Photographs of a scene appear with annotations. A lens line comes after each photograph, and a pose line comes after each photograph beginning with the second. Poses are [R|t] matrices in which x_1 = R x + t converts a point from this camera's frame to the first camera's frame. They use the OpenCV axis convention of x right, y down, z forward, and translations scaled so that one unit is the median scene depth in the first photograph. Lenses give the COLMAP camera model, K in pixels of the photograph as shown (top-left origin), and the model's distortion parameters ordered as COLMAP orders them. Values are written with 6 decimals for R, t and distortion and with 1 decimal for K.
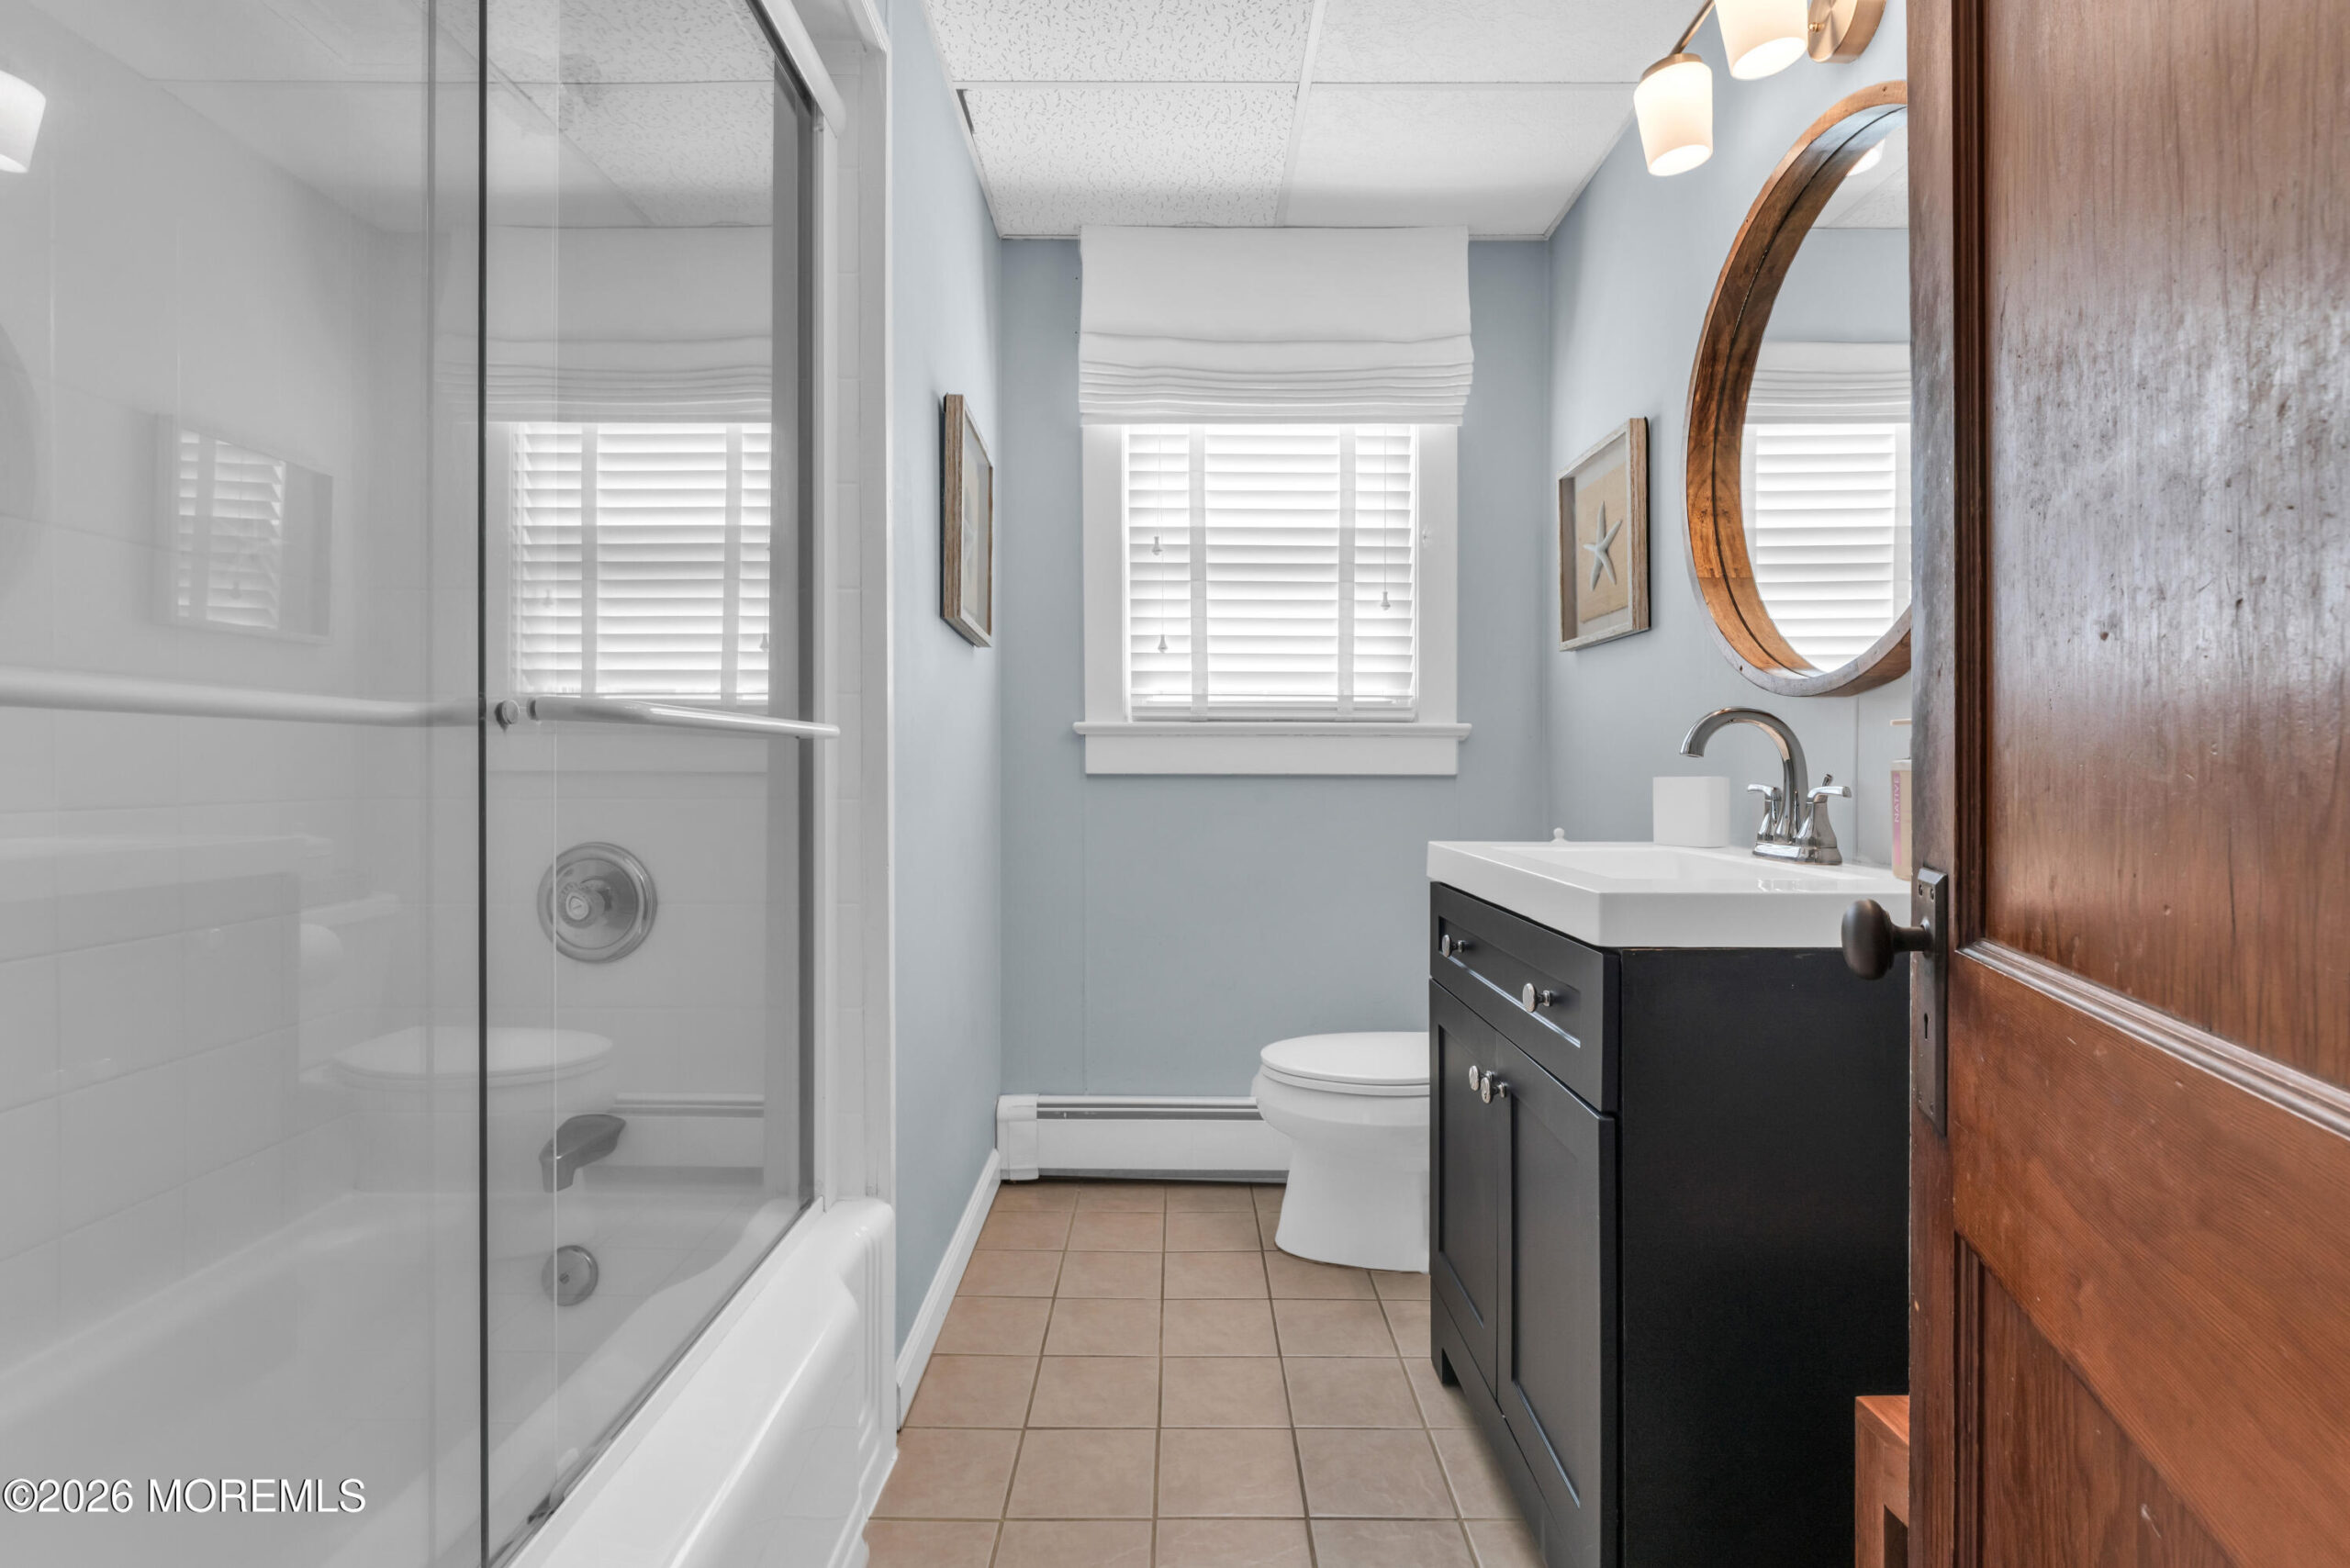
lens RADIAL K [[1128.1, 0, 1168.2], [0, 1128.1, 773.3], [0, 0, 1]] dist [-0.002345, -0.001049]
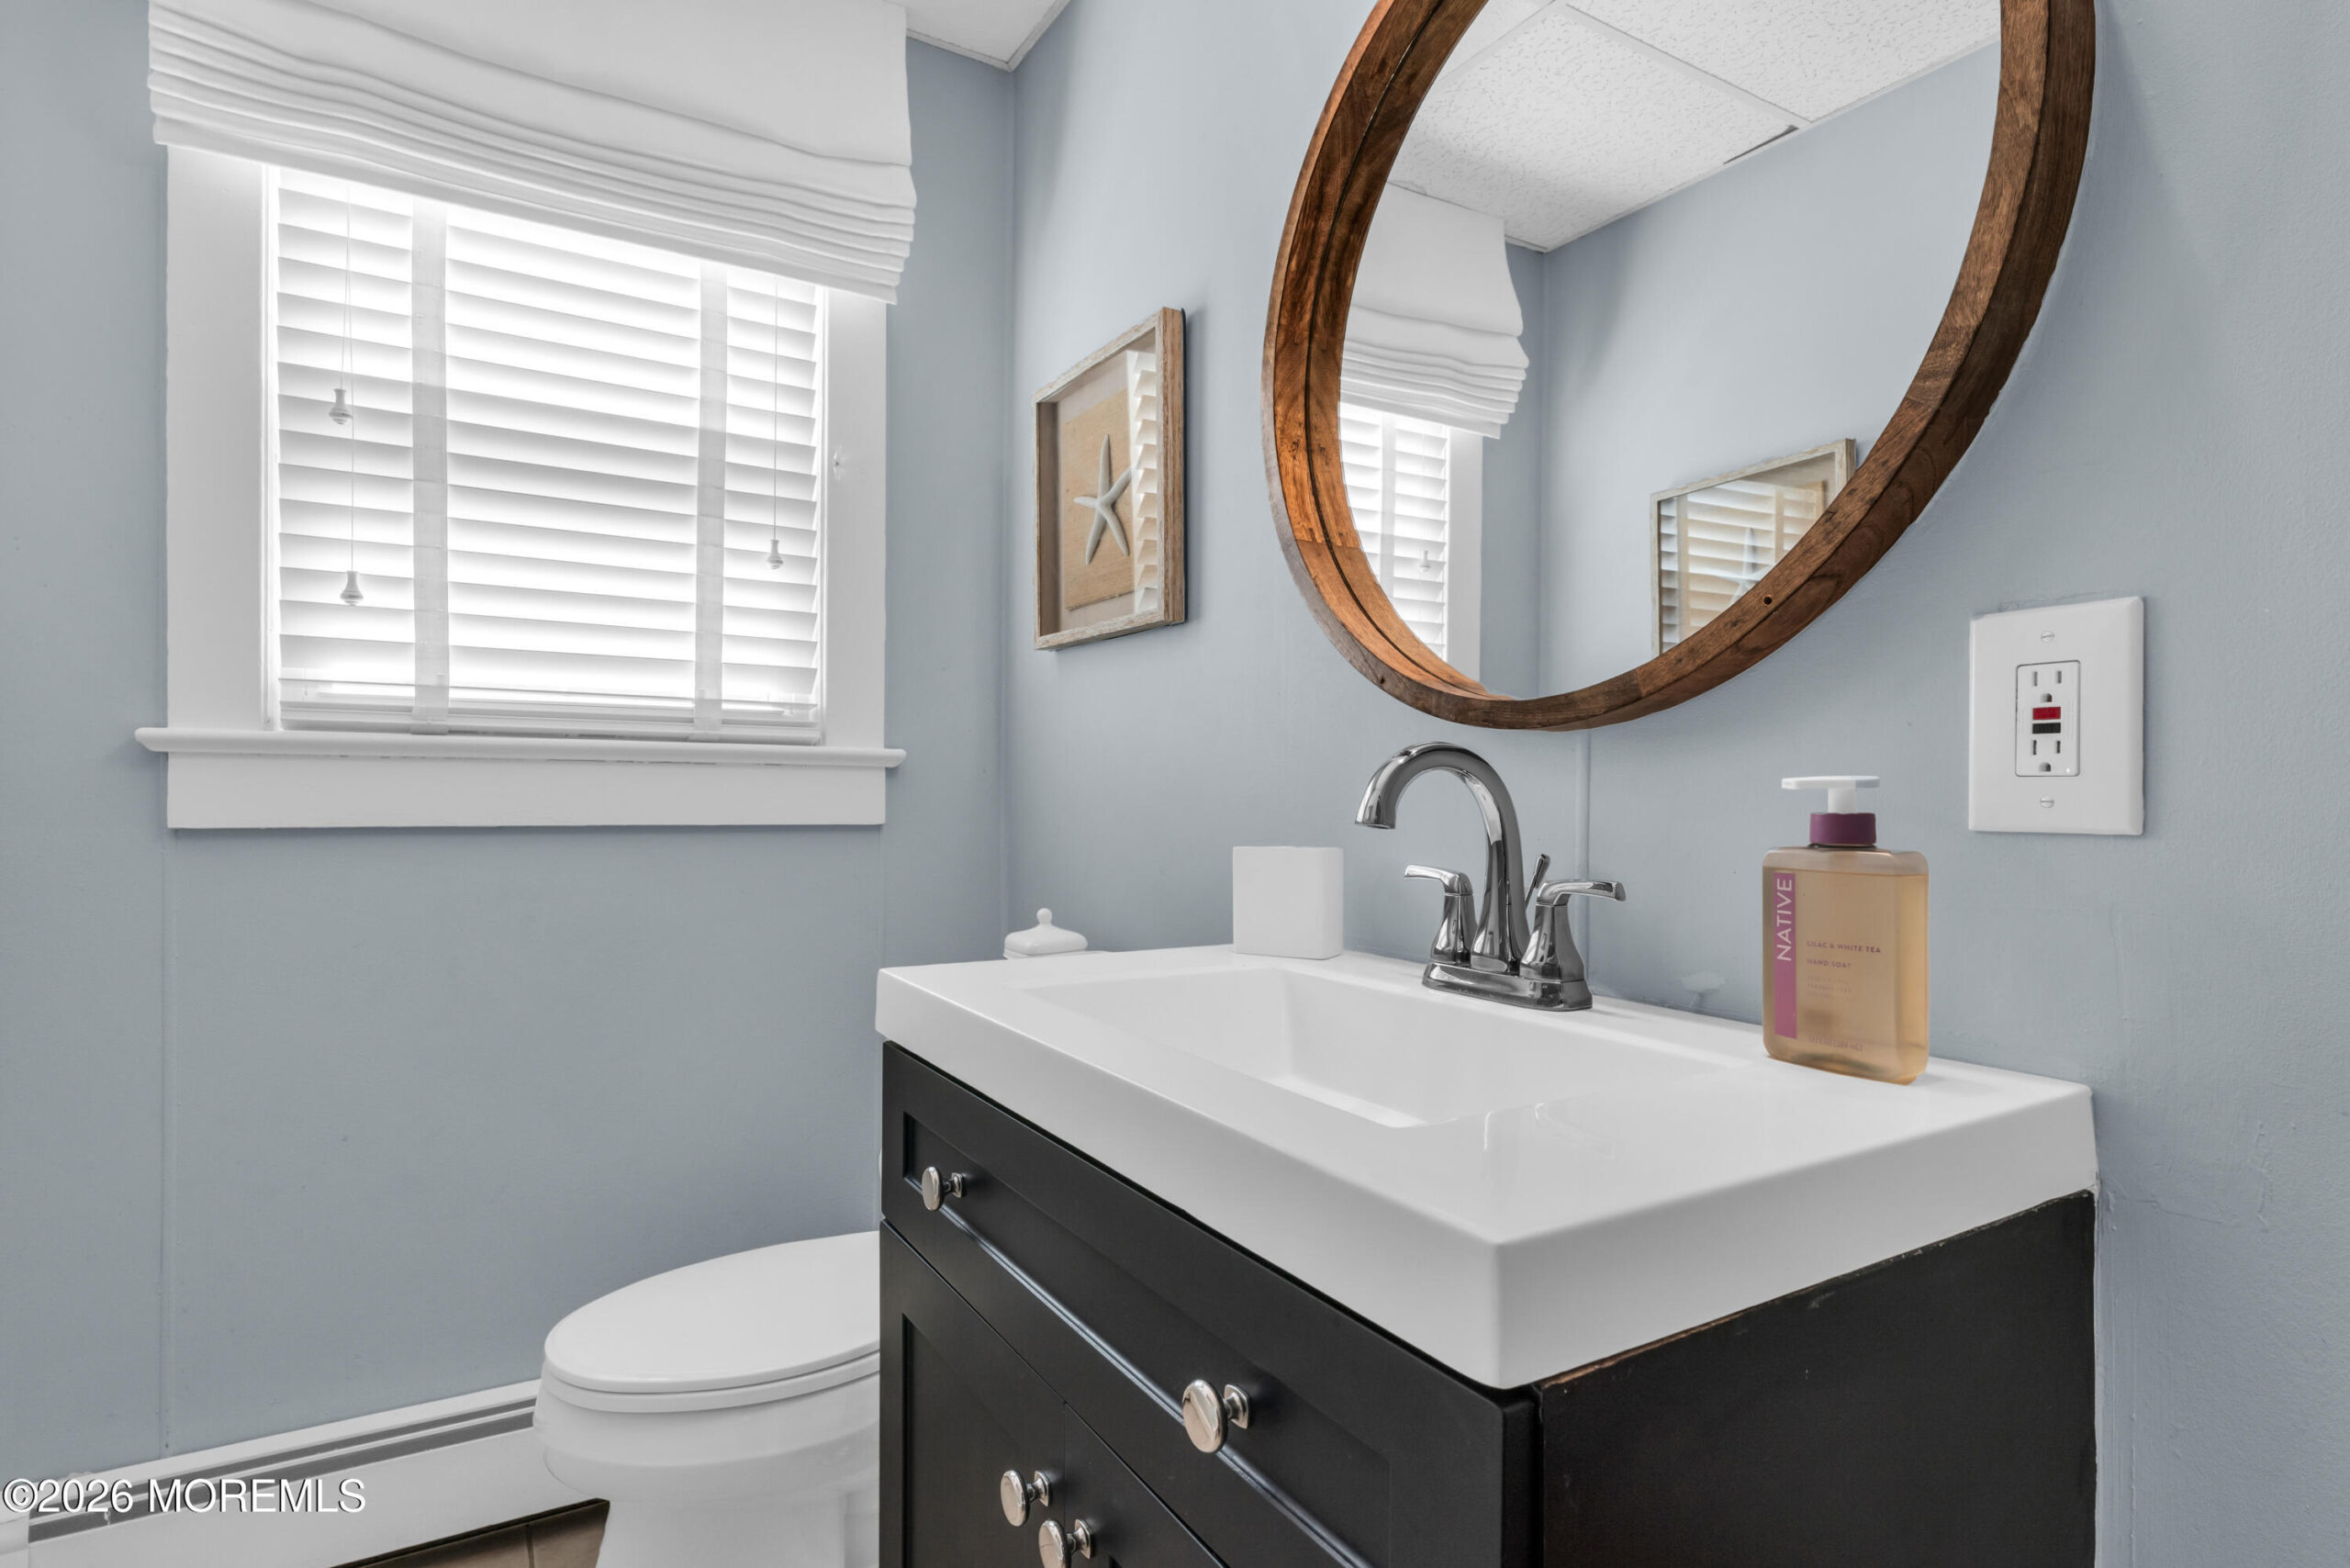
lens RADIAL K [[1219.9, 0, 1175.0], [0, 1219.9, 784.0], [0, 0, 1]] dist [0.022537, -0.017847]
pose [[0.858952, 0.009786, 0.511963, 0.033909], [-0.005177, 0.999932, -0.010428, -0.016634], [-0.512031, 0.006307, 0.858944, 0.290383]]
